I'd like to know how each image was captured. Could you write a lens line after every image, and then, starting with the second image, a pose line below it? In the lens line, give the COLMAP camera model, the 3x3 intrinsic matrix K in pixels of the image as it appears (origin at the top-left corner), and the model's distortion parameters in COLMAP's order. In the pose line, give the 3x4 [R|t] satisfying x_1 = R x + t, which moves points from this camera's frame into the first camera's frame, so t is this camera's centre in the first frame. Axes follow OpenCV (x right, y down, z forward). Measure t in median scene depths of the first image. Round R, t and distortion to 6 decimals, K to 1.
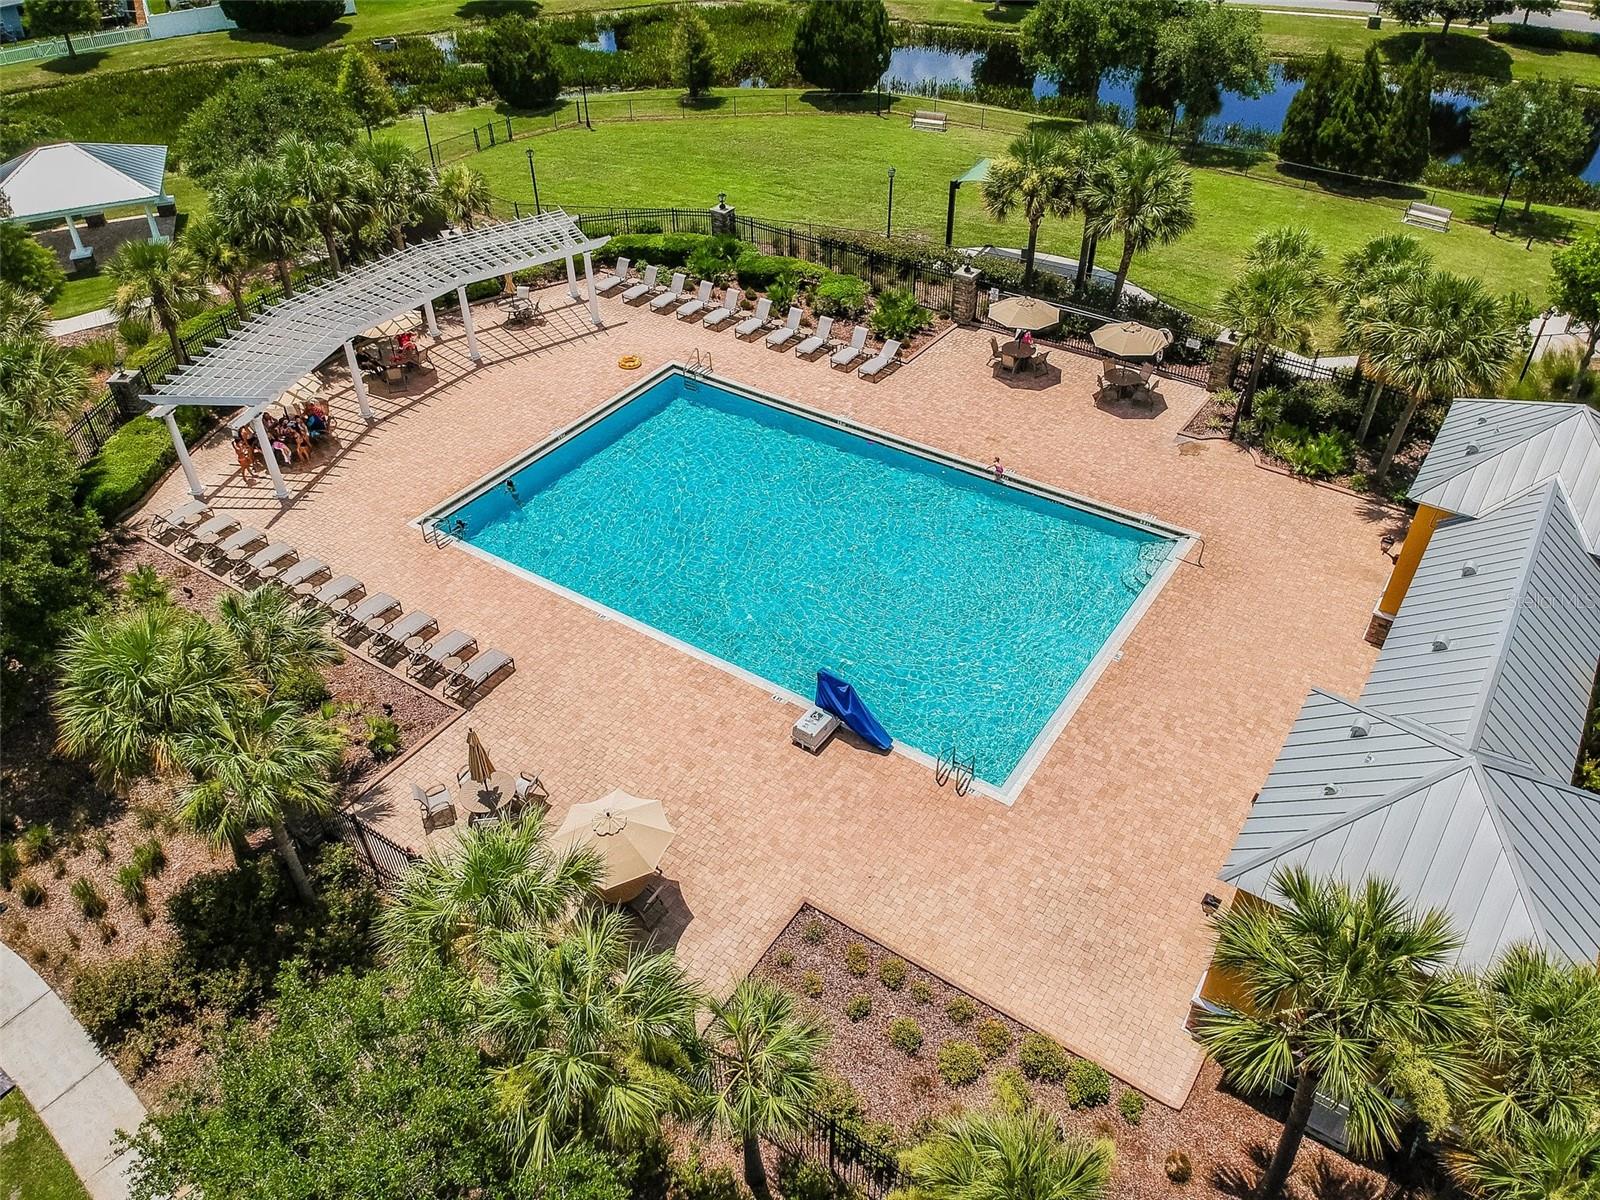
lens RADIAL K [[1178.2, 0, 800.0], [0, 1178.2, 600.0], [0, 0, 1]] dist [0.077755, -0.146868]
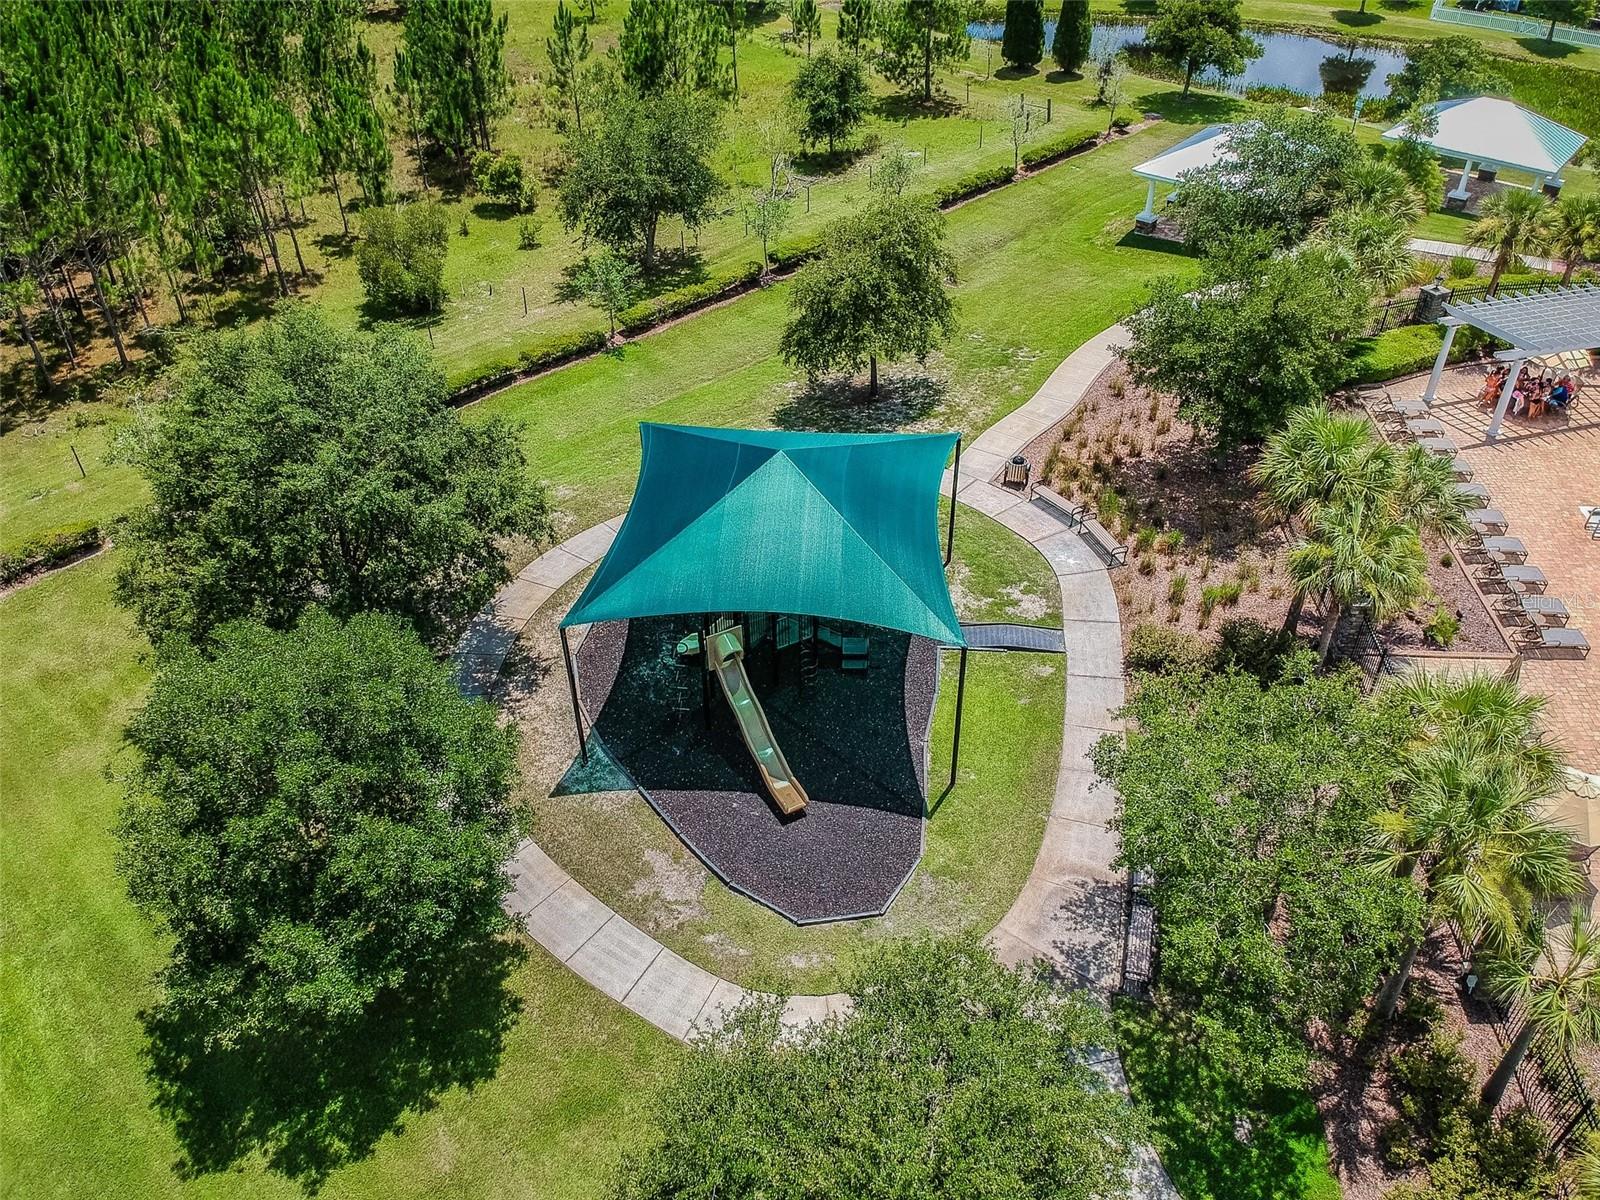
lens RADIAL K [[1178.2, 0, 800.0], [0, 1178.2, 600.0], [0, 0, 1]] dist [0.077755, -0.146868]
pose [[0.496300, 0.538385, -0.681049, 0.081357], [-0.537431, 0.806625, 0.246015, 0.115093], [0.681802, 0.243920, 0.689674, -0.160923]]
